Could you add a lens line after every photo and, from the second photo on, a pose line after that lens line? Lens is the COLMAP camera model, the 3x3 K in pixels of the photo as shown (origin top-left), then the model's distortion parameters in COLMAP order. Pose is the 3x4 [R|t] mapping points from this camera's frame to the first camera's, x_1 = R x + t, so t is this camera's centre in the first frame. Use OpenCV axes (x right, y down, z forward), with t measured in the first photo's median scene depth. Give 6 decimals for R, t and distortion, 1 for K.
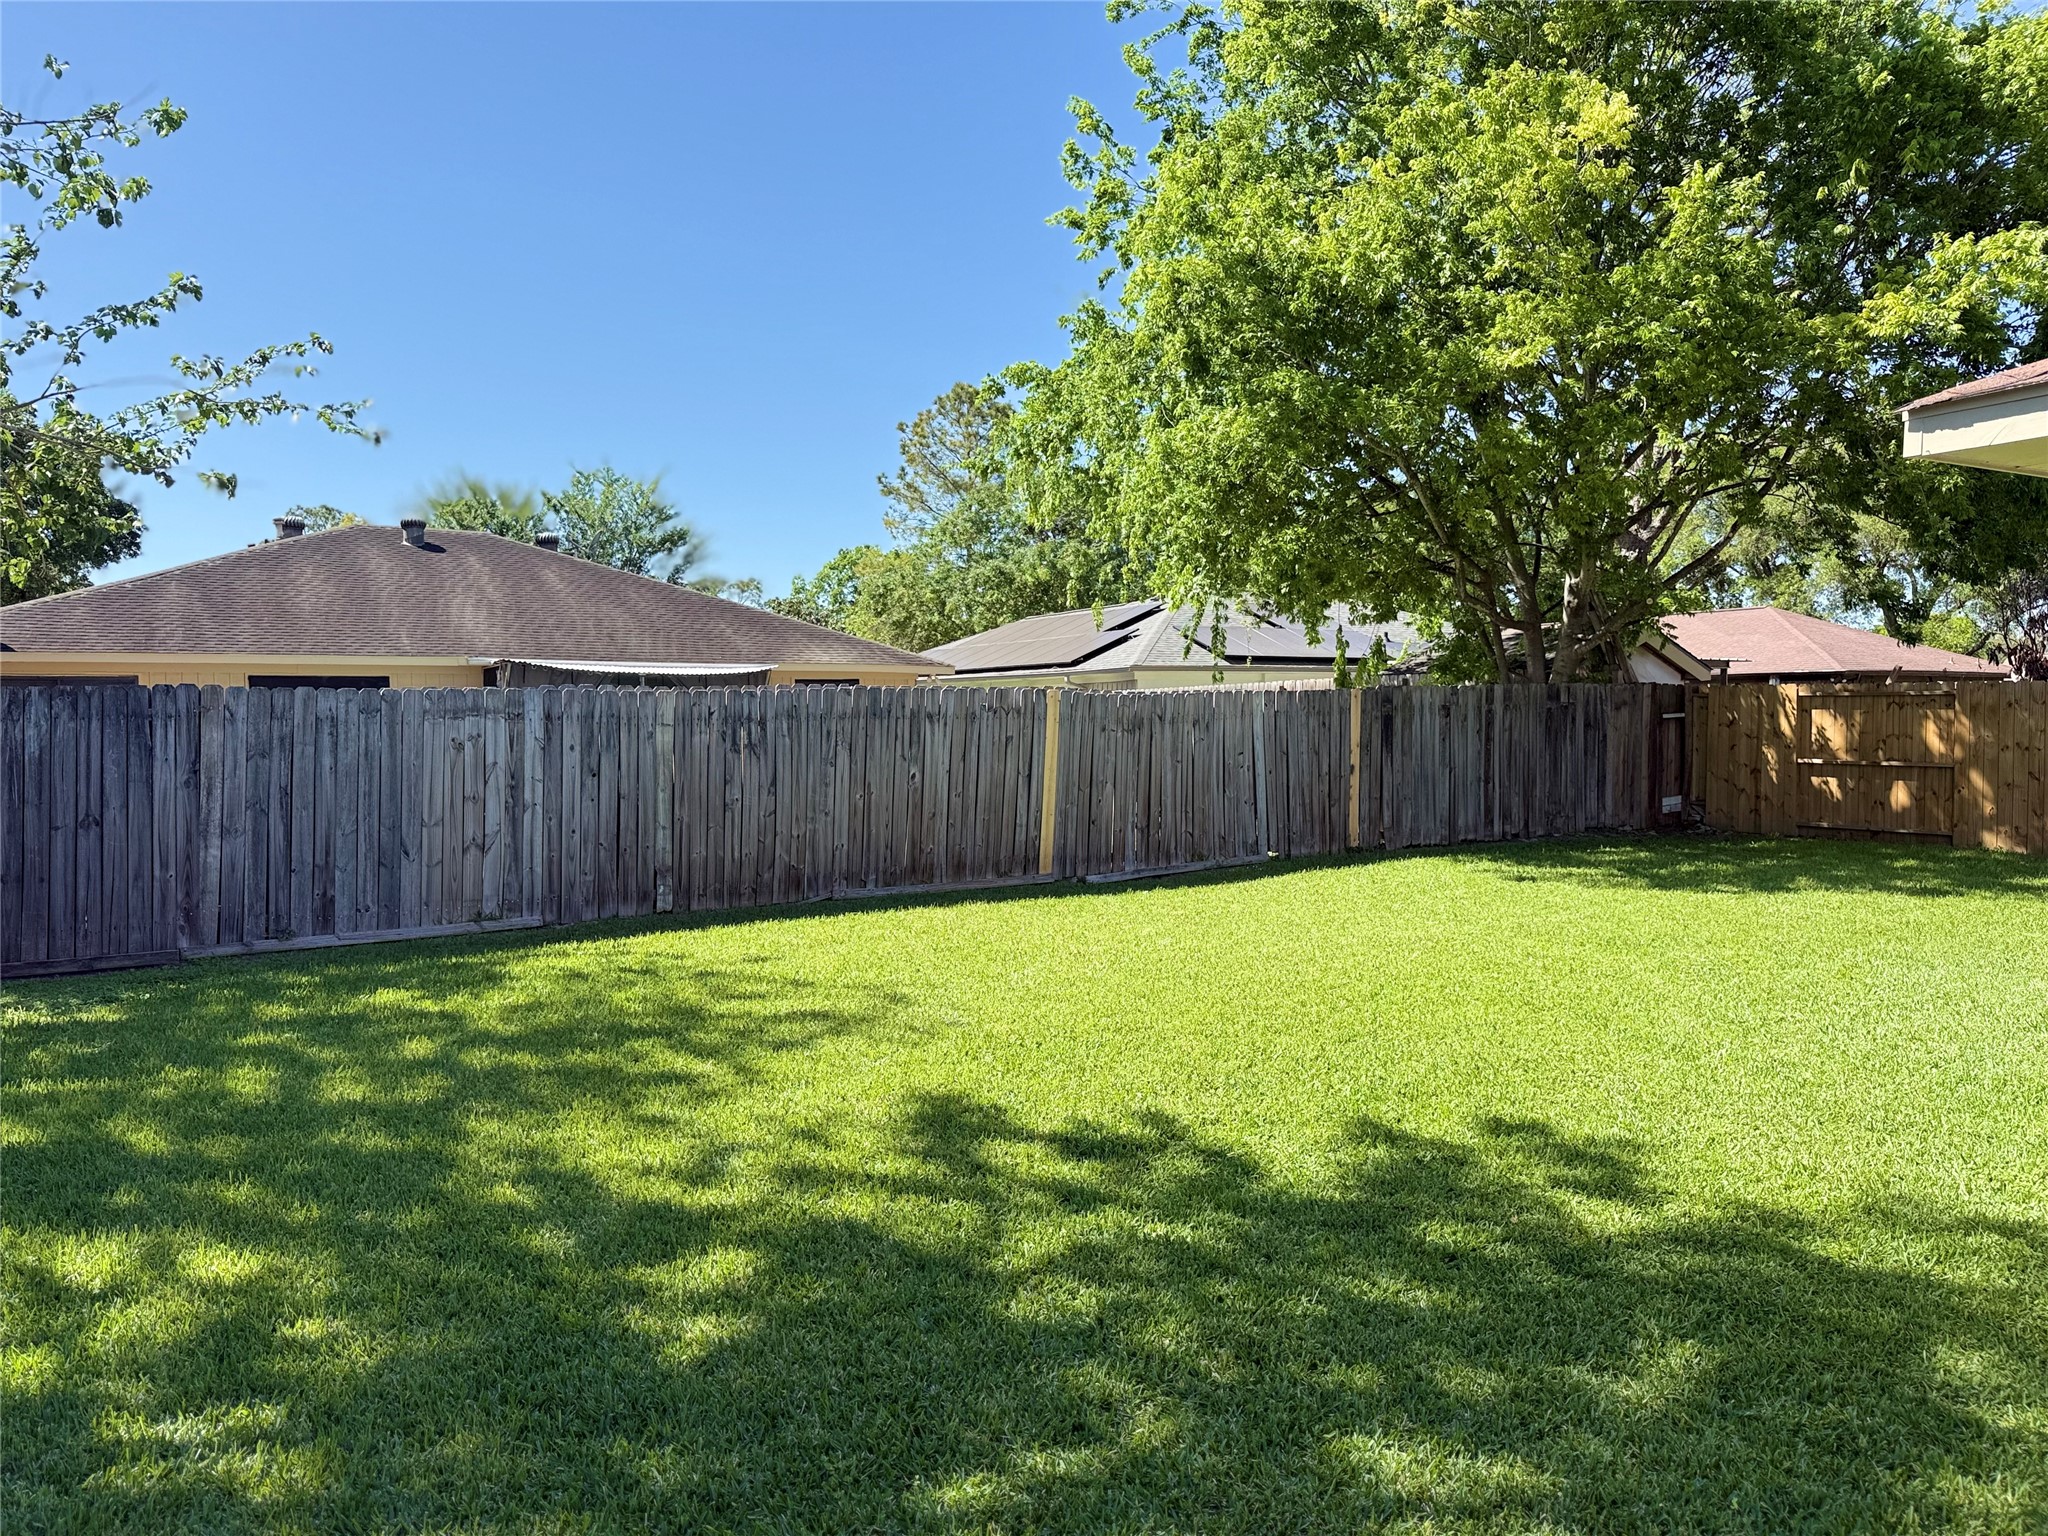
lens RADIAL K [[1423.9, 0, 1017.9], [0, 1423.9, 766.7], [0, 0, 1]] dist [0.121904, -0.193382]
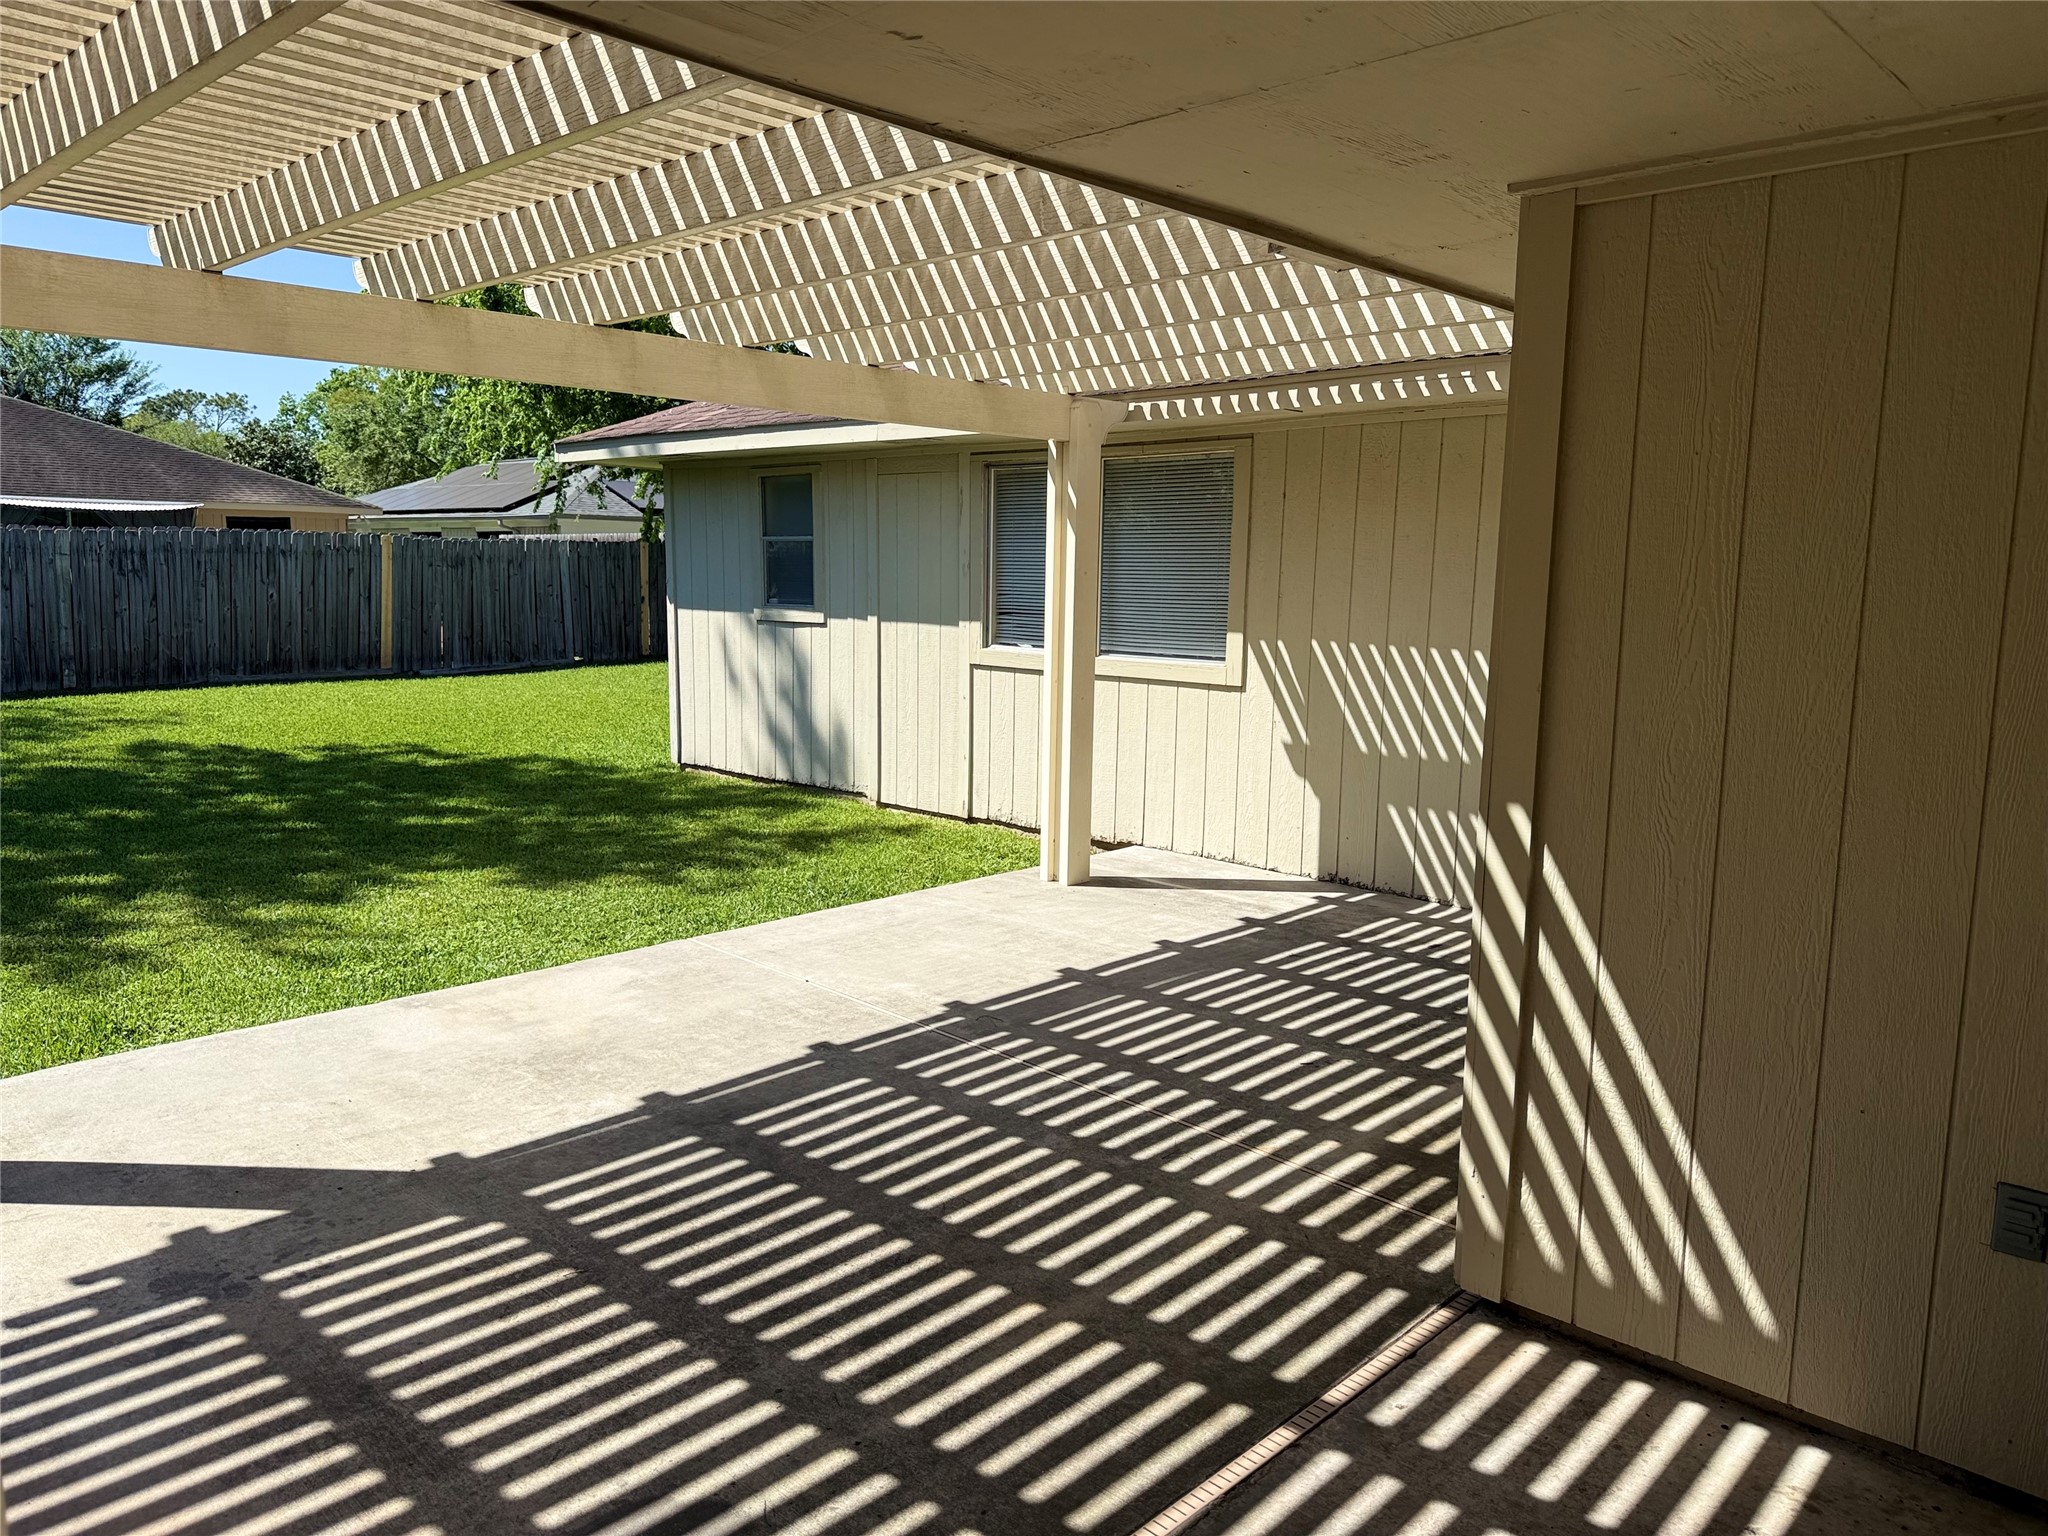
lens RADIAL K [[1405.1, 0, 1024.0], [0, 1405.1, 768.0], [0, 0, 1]] dist [0.008472, -0.040085]
pose [[0.949230, -0.020306, 0.313928, 0.159978], [-0.014344, 0.994083, 0.107672, 0.013440], [-0.314257, -0.106709, 0.943322, -0.455347]]
